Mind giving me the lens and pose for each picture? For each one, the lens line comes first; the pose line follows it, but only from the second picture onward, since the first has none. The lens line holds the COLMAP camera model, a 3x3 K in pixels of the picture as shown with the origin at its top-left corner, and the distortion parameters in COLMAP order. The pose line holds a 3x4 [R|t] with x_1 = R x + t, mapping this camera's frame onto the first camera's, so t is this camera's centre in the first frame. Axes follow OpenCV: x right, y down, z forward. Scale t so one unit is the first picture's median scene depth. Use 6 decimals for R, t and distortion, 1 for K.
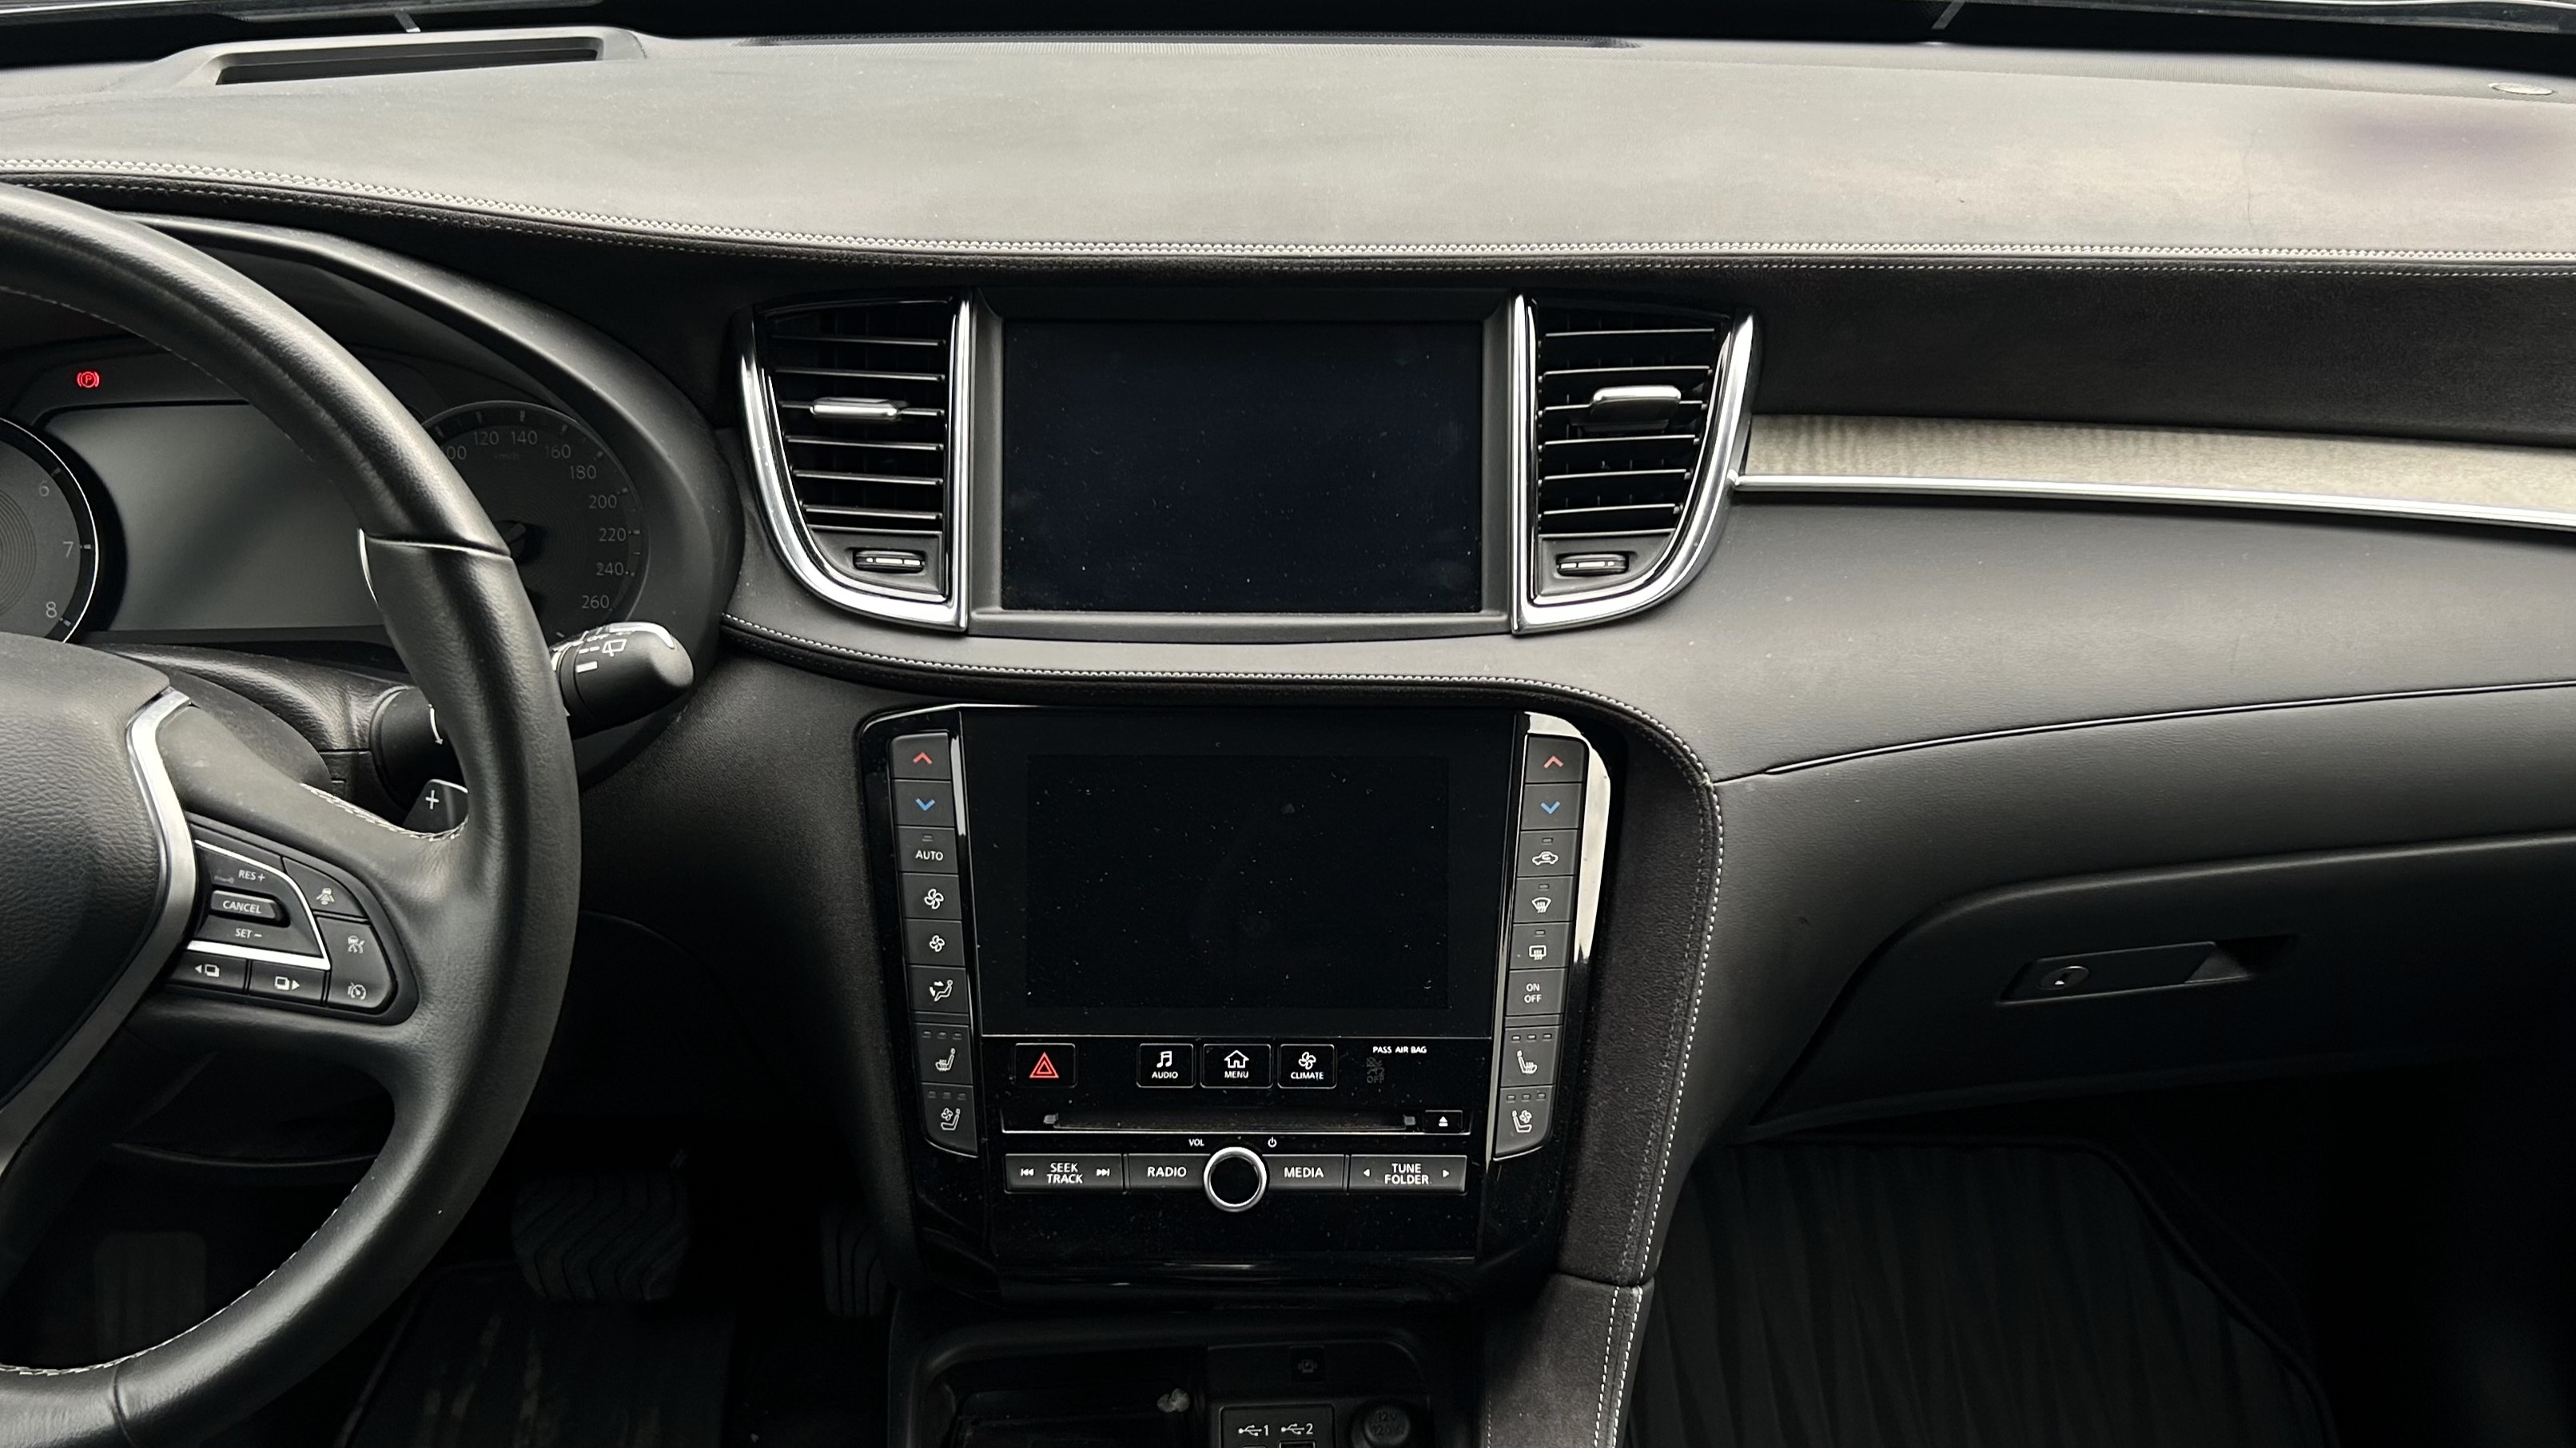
lens RADIAL K [[2421.0, 0, 1294.1], [0, 2421.0, 849.7], [0, 0, 1]] dist [0.131552, -0.261000]
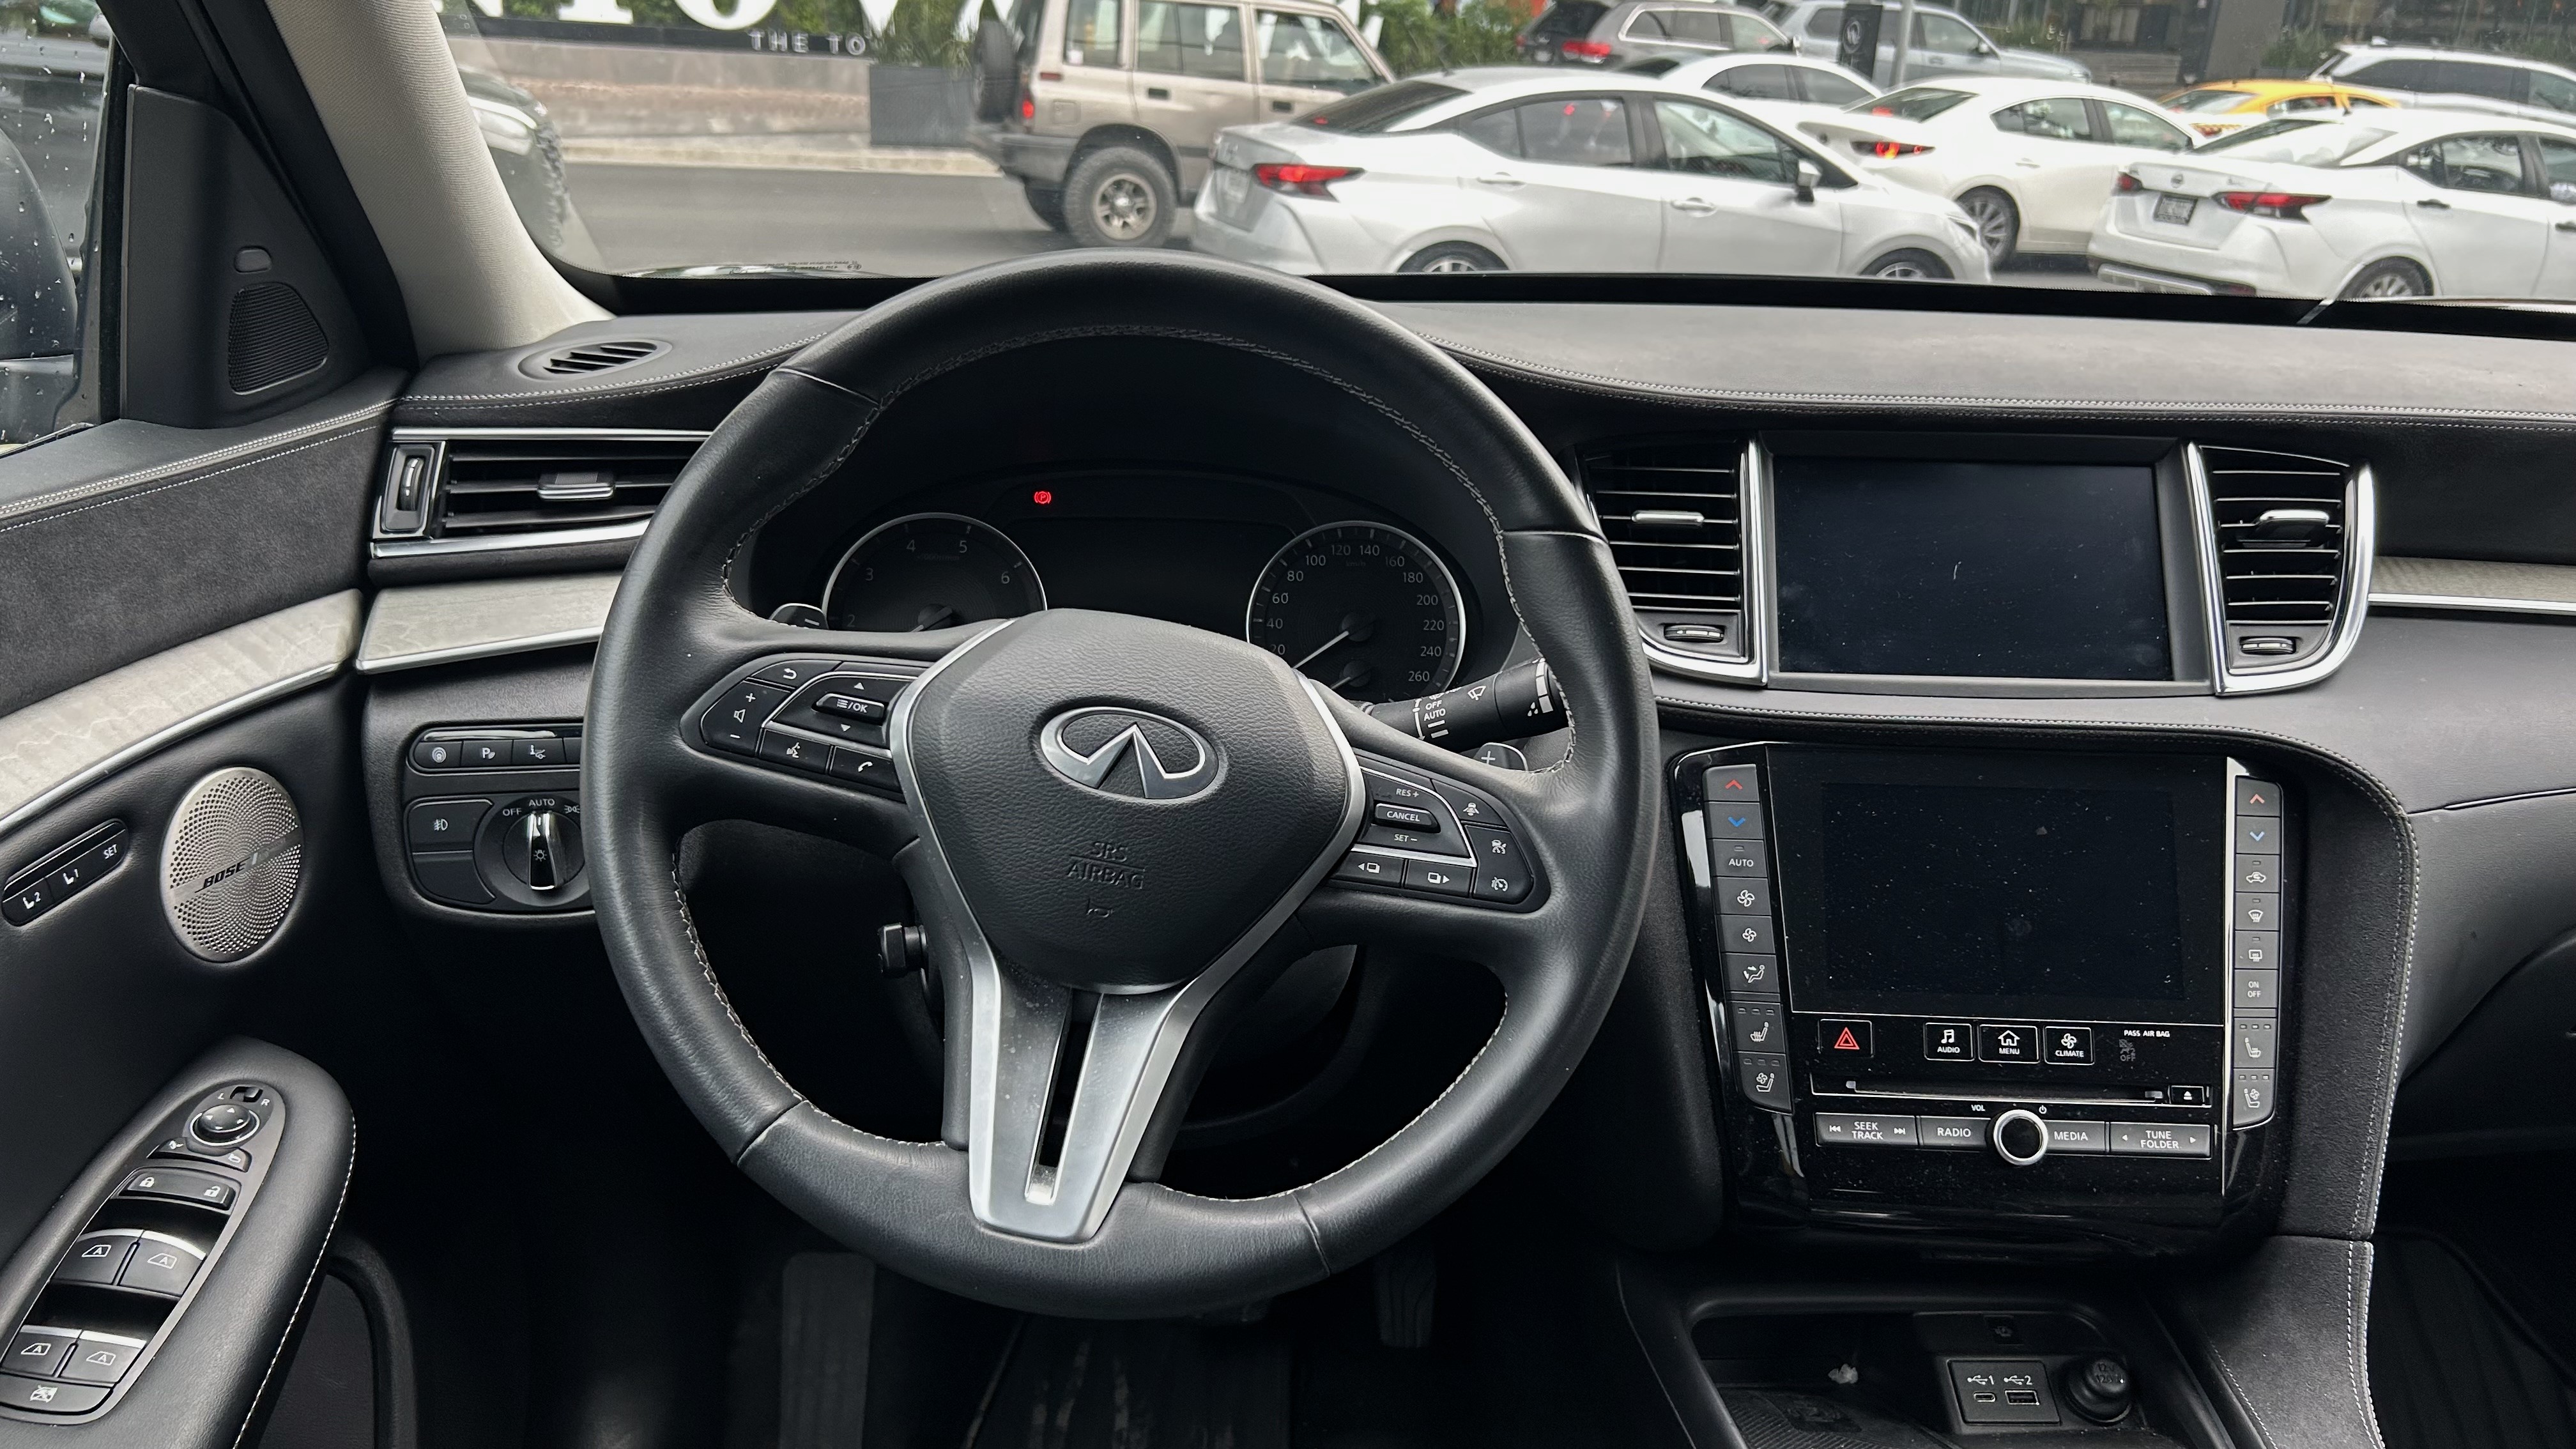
lens RADIAL K [[1947.9, 0, 1288.0], [0, 1947.9, 724.5], [0, 0, 1]] dist [0.039289, -0.047406]
pose [[0.999621, 0.023713, -0.013961, -0.367926], [-0.026004, 0.979998, -0.197302, 0.134397], [0.009003, 0.197591, 0.980243, 0.020254]]
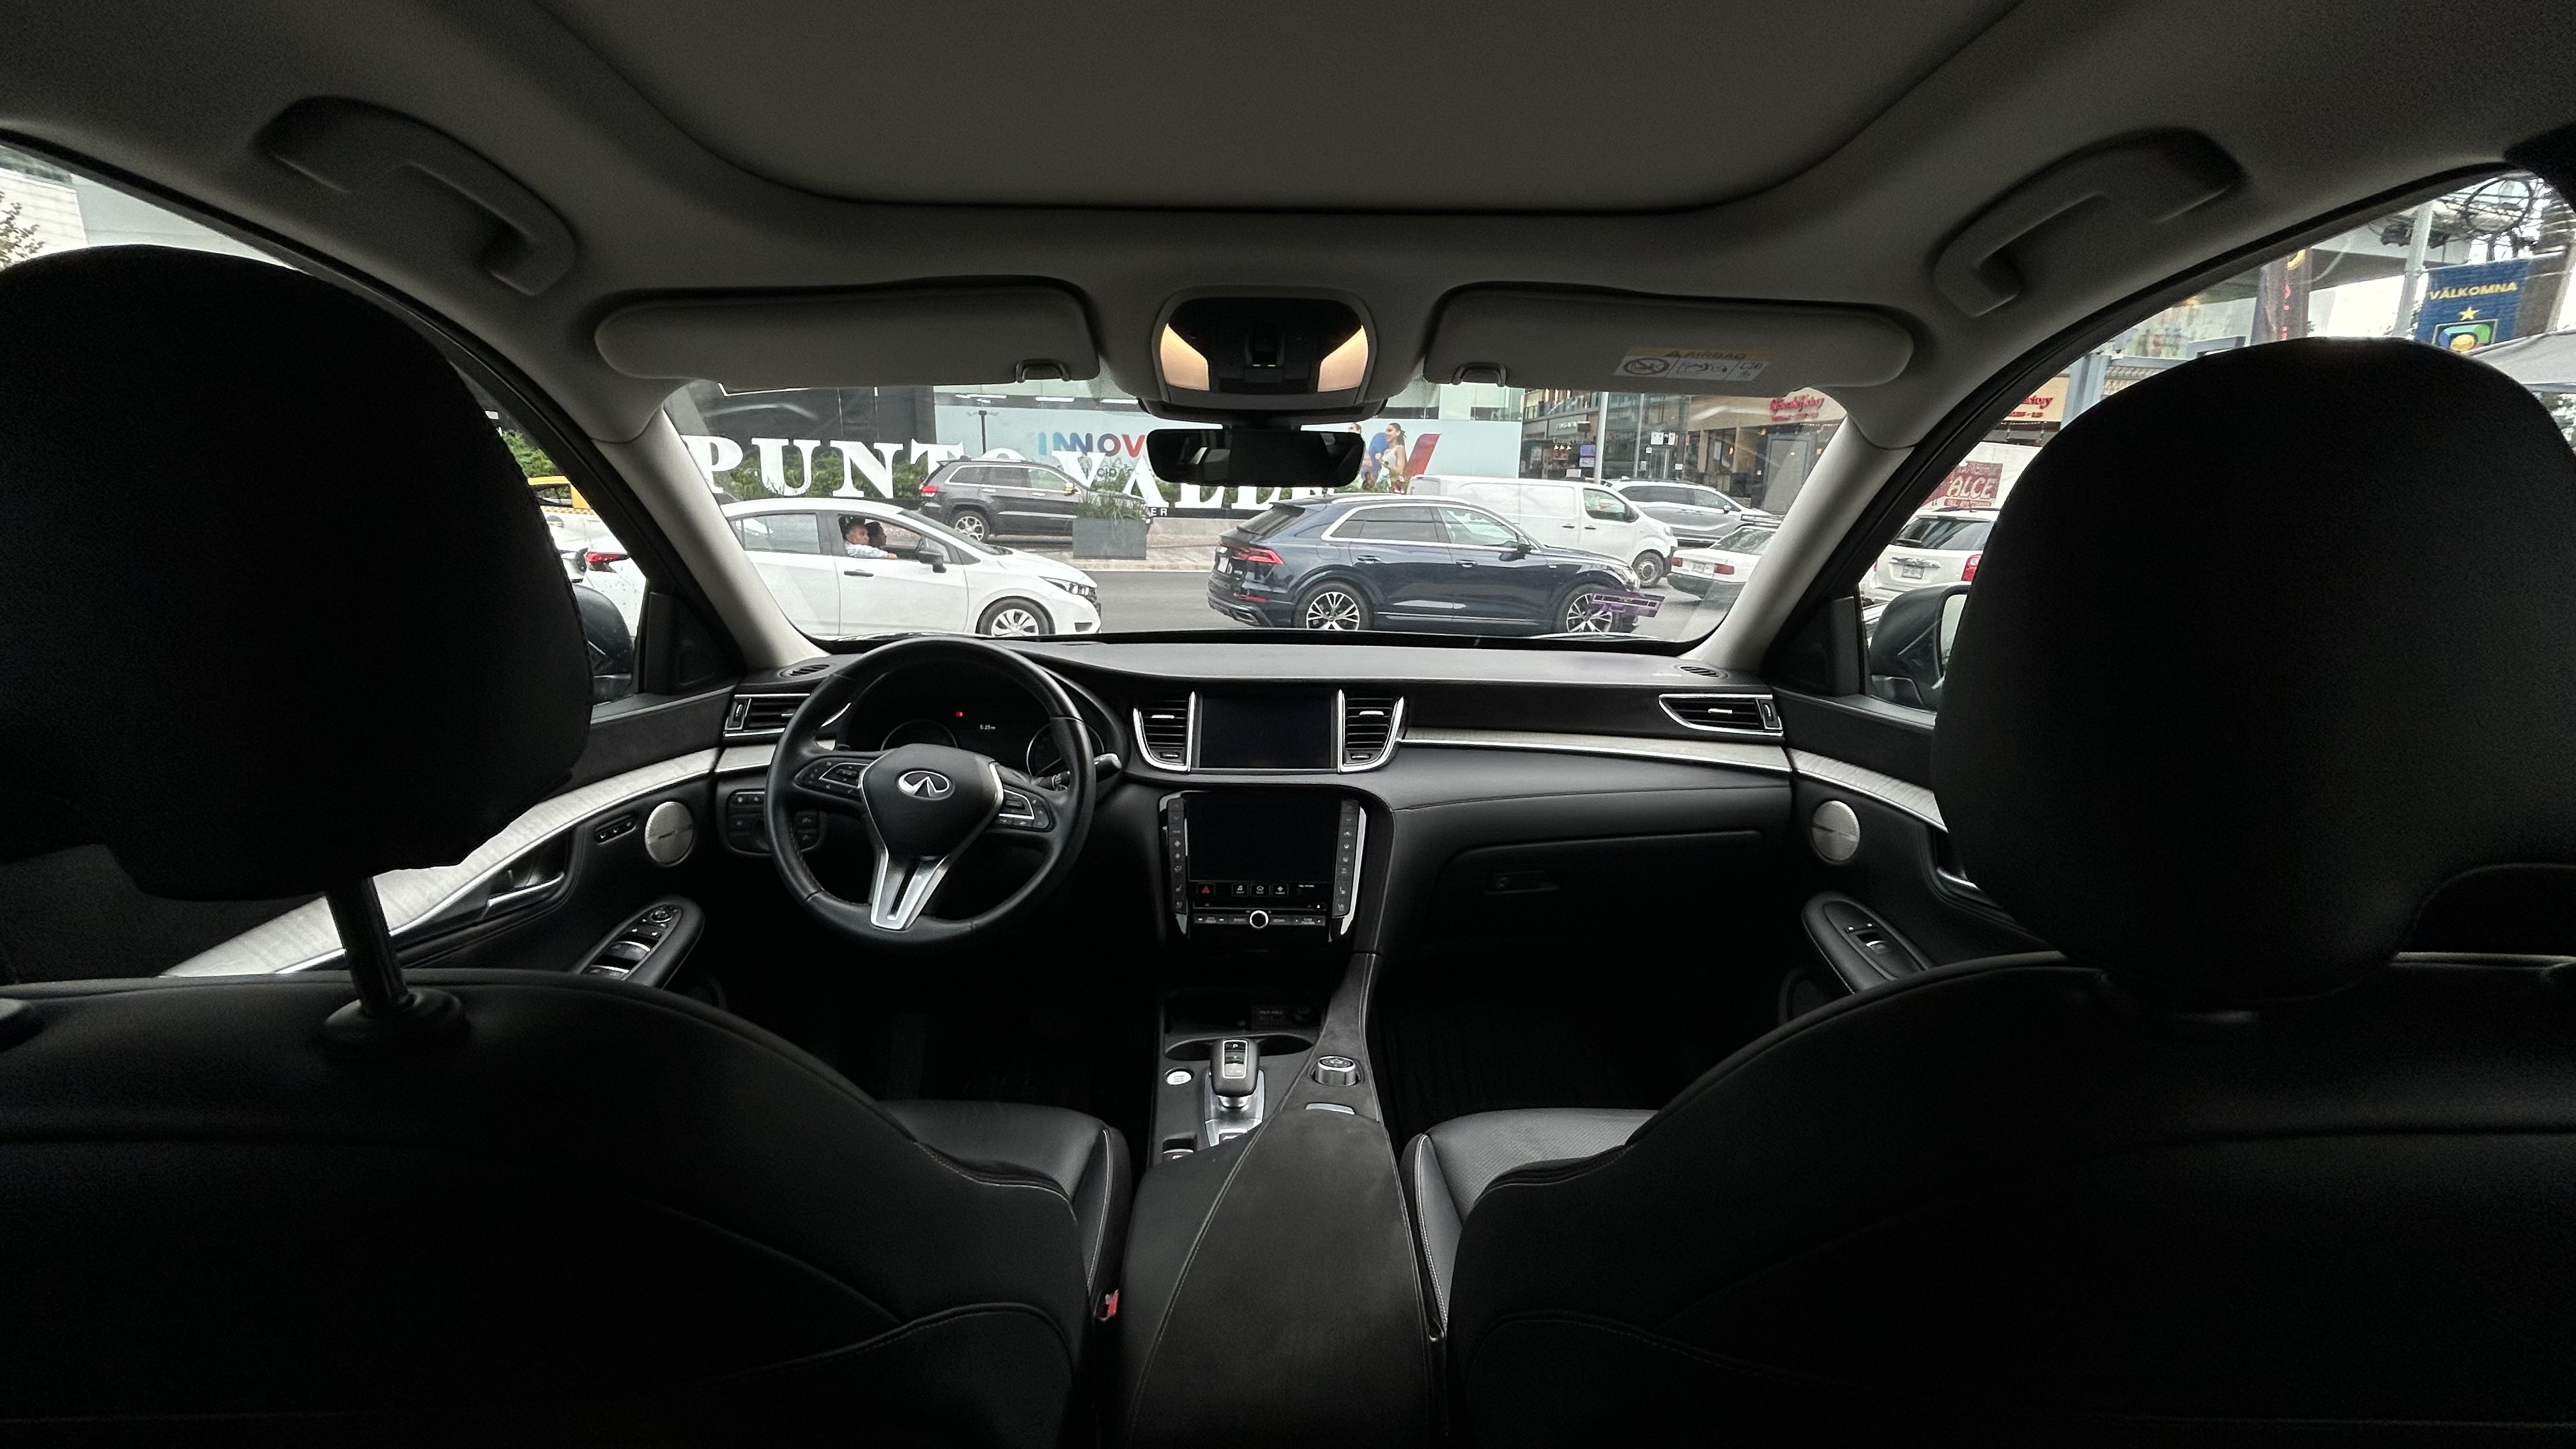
lens RADIAL K [[1027.2, 0, 1288.0], [0, 1027.2, 724.5], [0, 0, 1]] dist [-0.015642, 0.000017]
pose [[0.999656, 0.005589, -0.025622, 0.053569], [-0.013364, 0.949203, -0.314379, 0.329868], [0.022563, 0.314614, 0.948952, -0.498991]]
